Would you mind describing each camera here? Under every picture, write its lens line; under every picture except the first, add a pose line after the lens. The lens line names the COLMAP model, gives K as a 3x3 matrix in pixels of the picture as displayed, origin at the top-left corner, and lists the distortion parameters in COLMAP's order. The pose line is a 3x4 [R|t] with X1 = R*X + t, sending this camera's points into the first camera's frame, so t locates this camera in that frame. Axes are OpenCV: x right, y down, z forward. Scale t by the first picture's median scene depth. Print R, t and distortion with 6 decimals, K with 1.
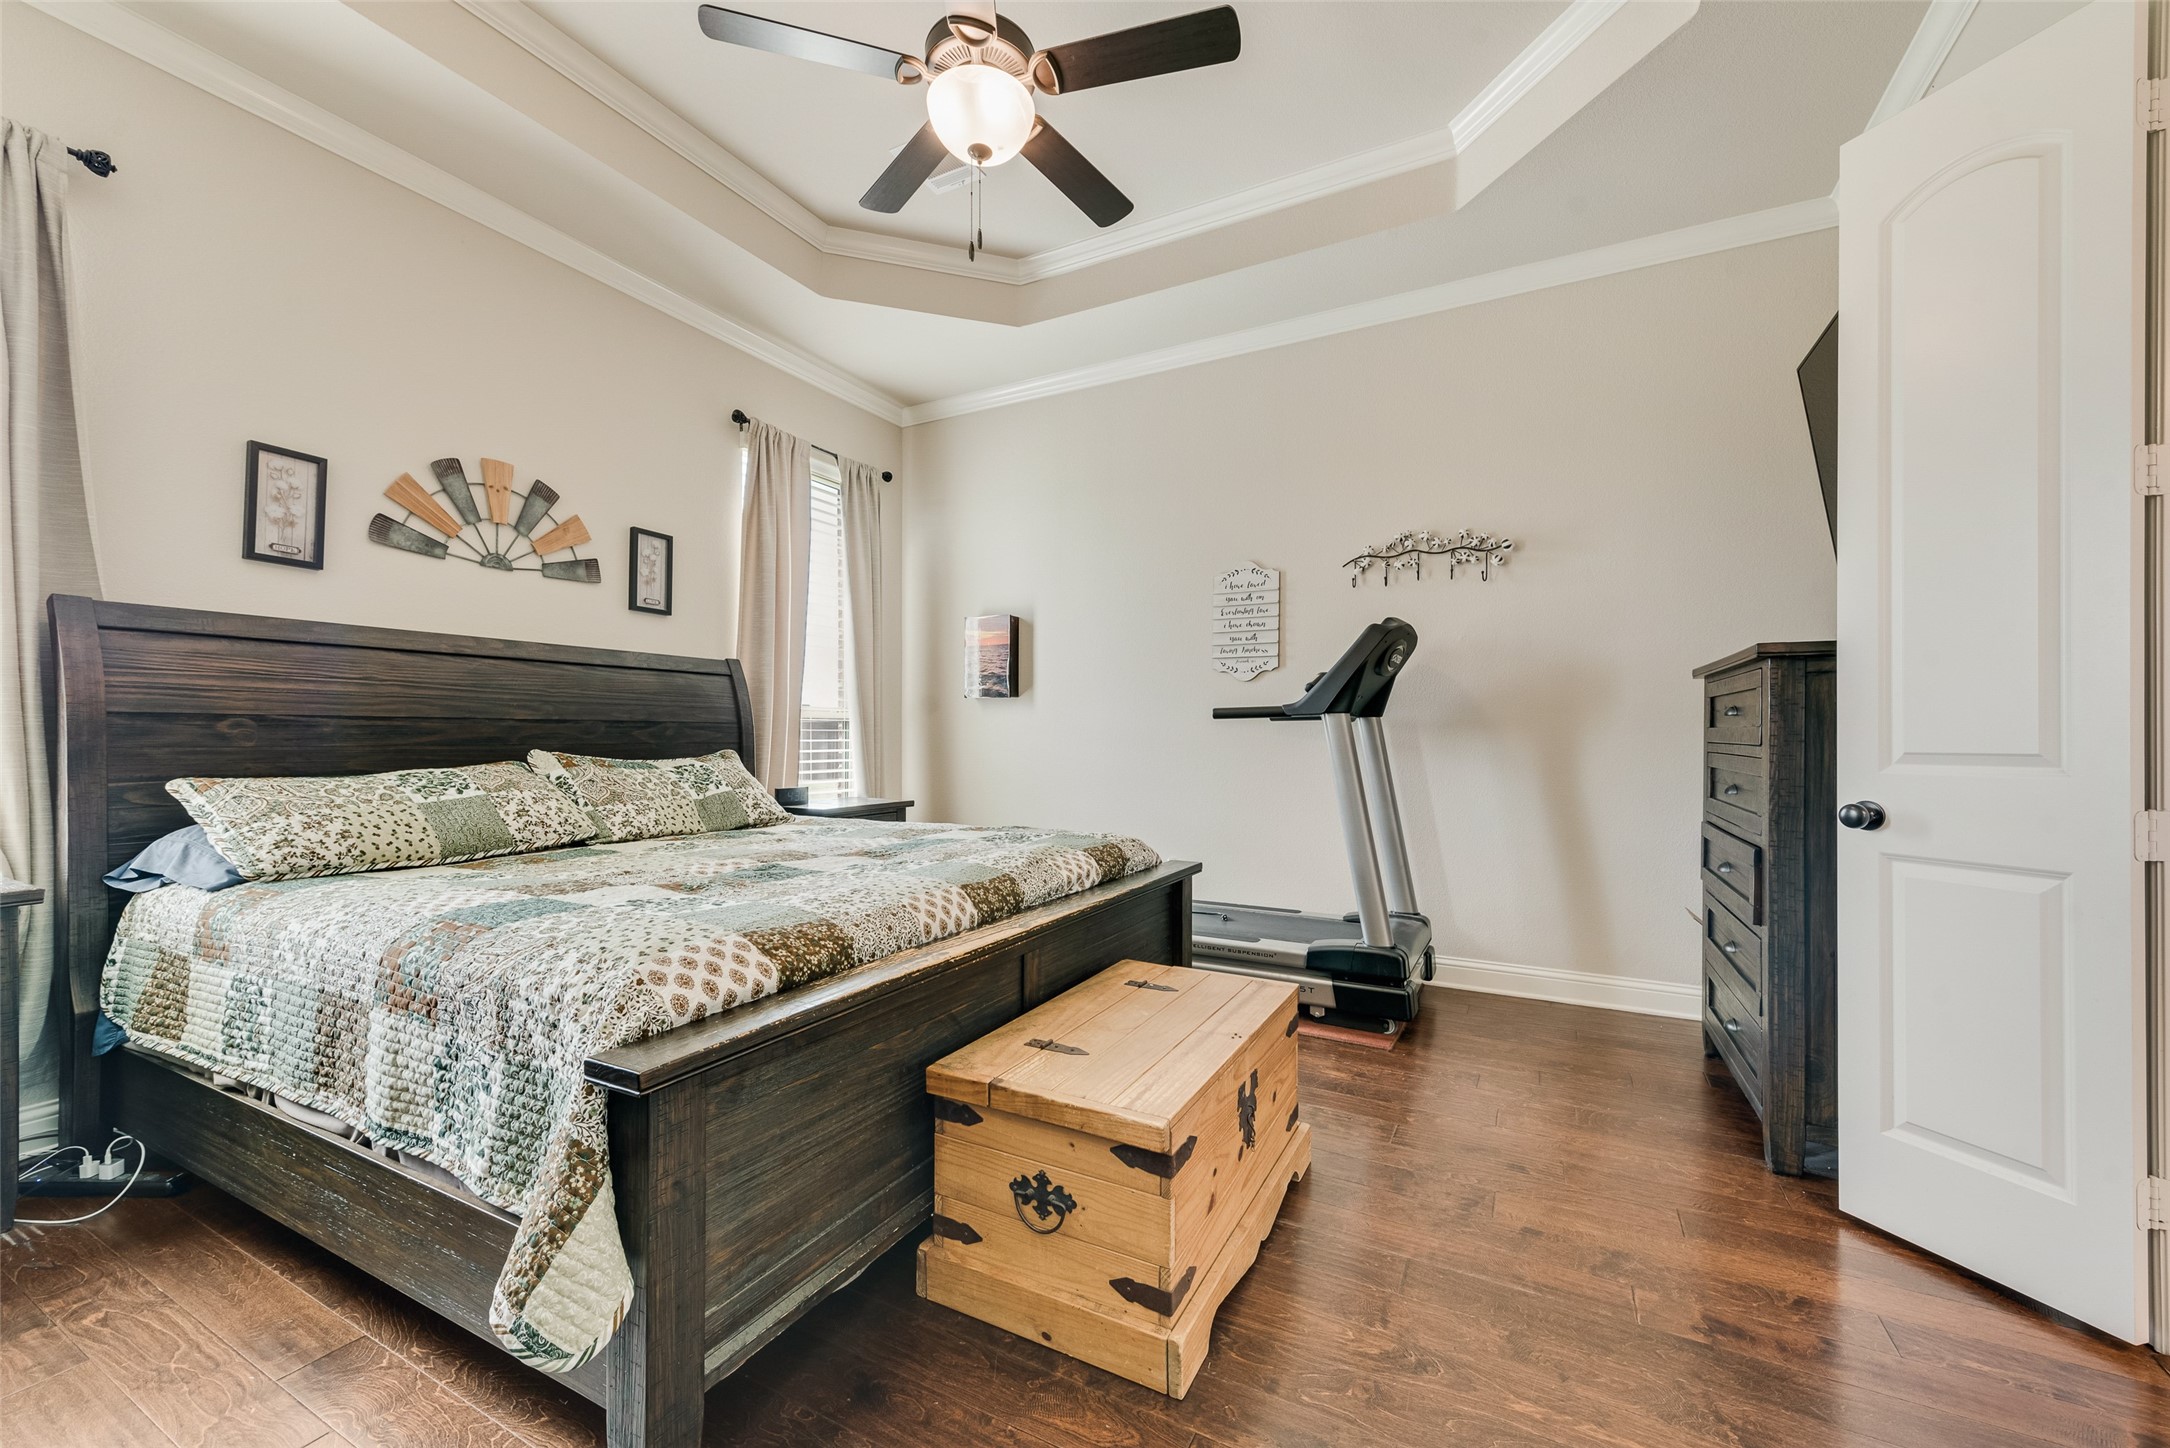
lens RADIAL K [[848.7, 0, 1083.0], [0, 848.7, 733.3], [0, 0, 1]] dist [0.009987, -0.000733]
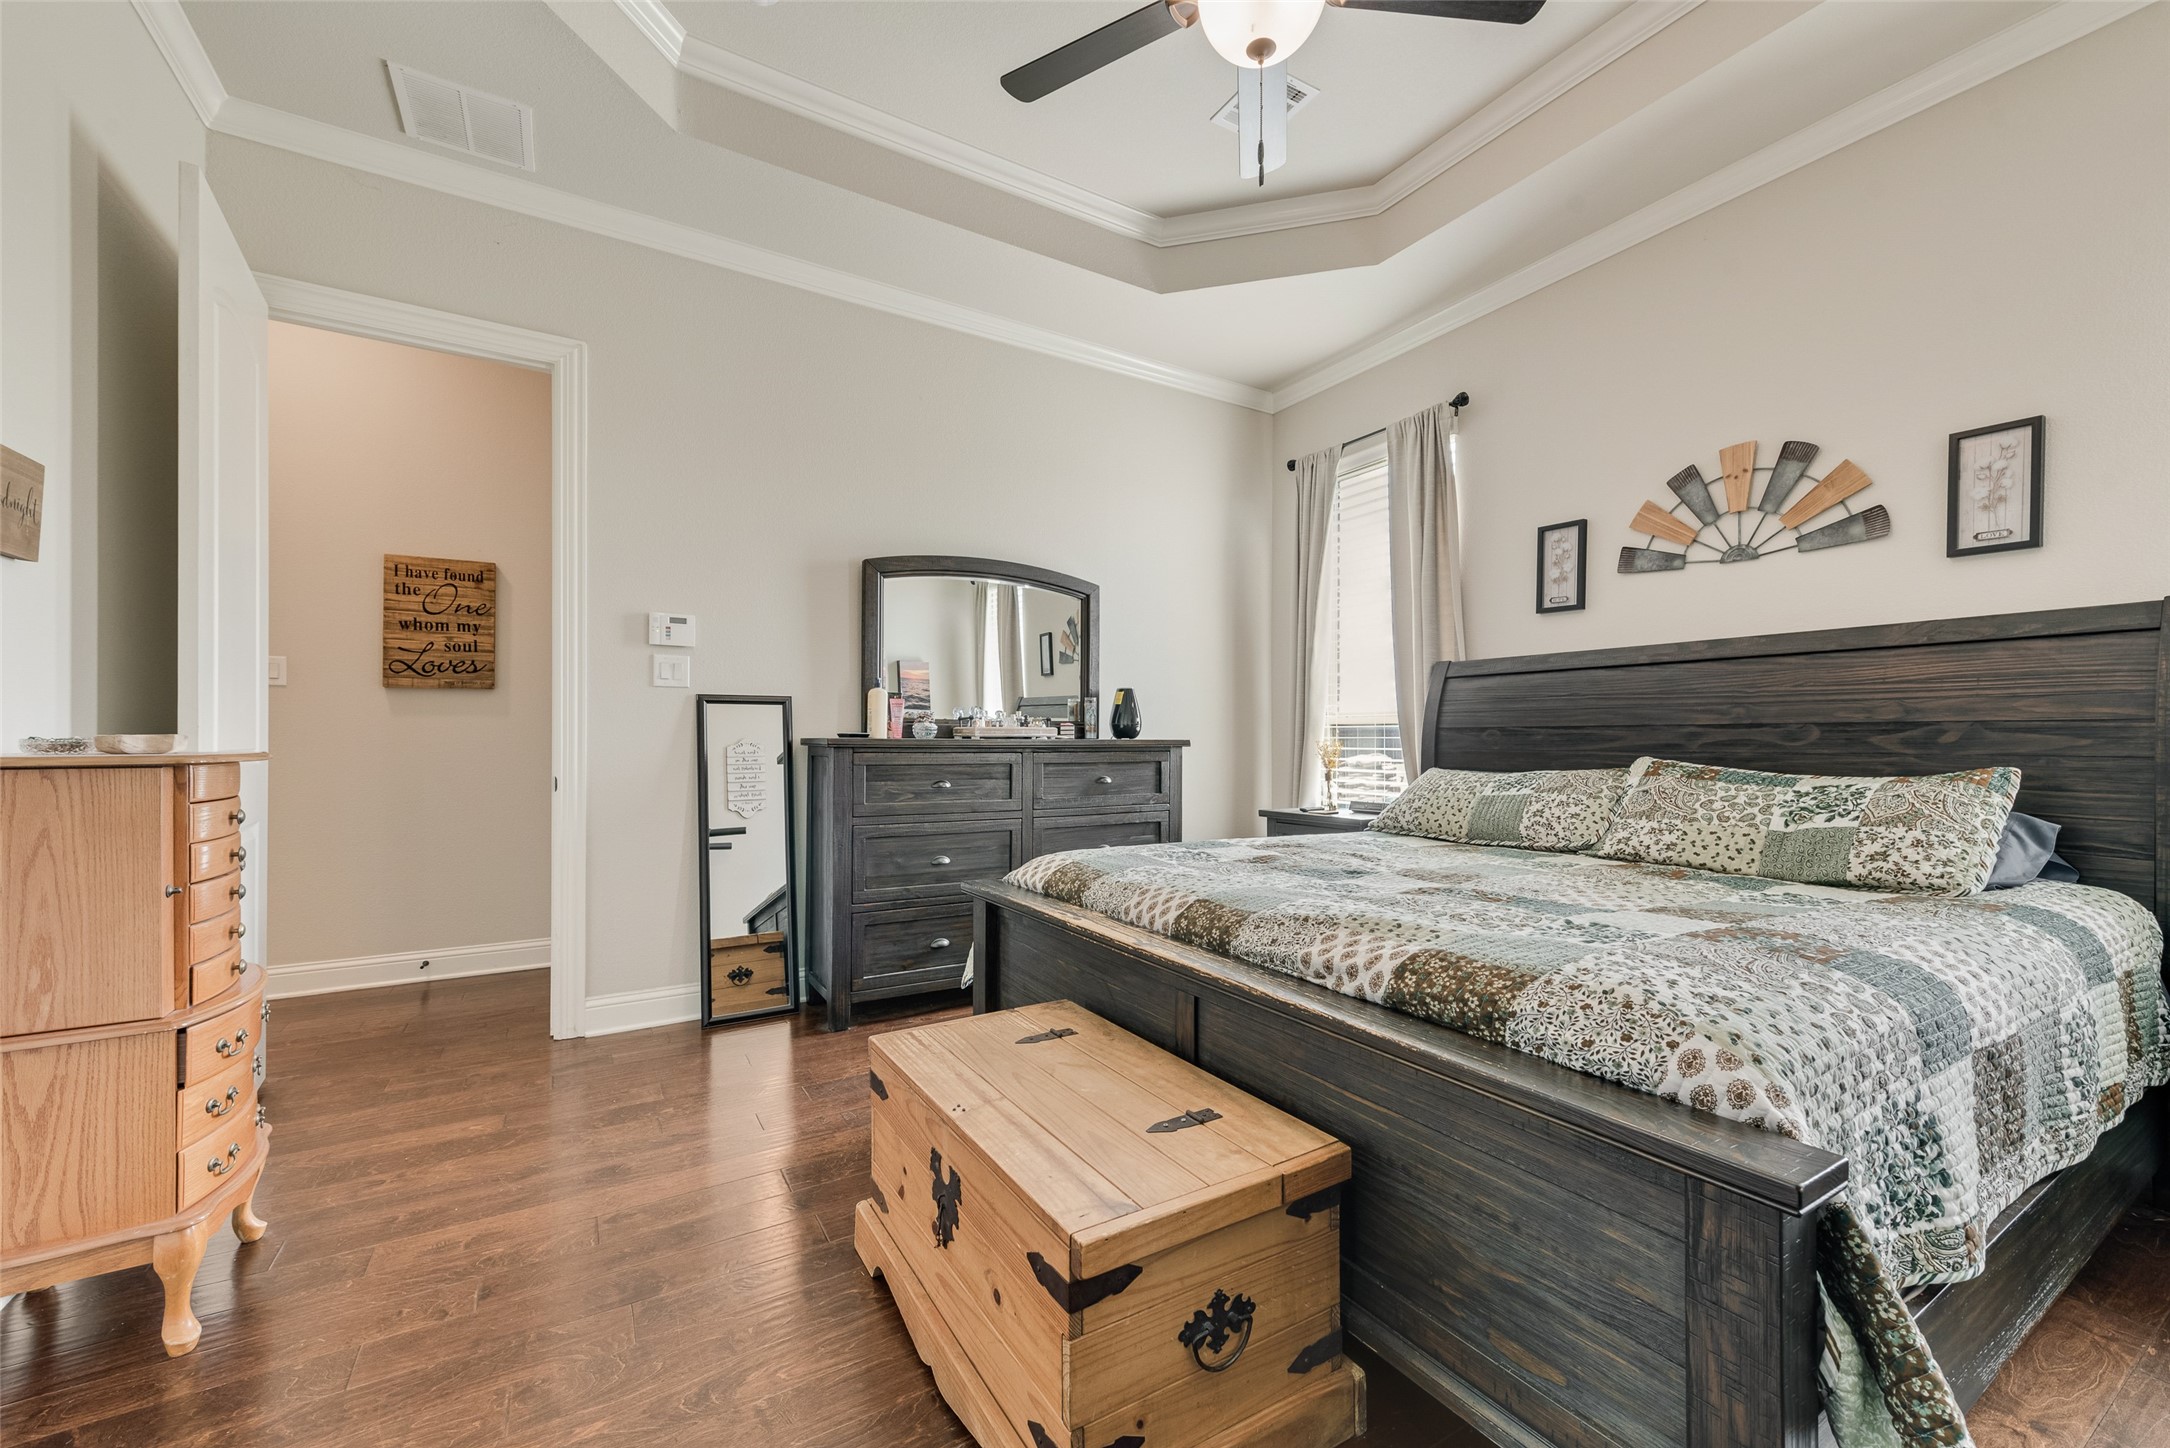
lens RADIAL K [[848.7, 0, 1081.7], [0, 848.7, 736.5], [0, 0, 1]] dist [0.009987, -0.000733]
pose [[-0.511821, -0.005649, -0.859073, 0.507703], [-0.000027, 0.999978, -0.006560, 0.002492], [0.859092, -0.003334, -0.511810, 0.935988]]
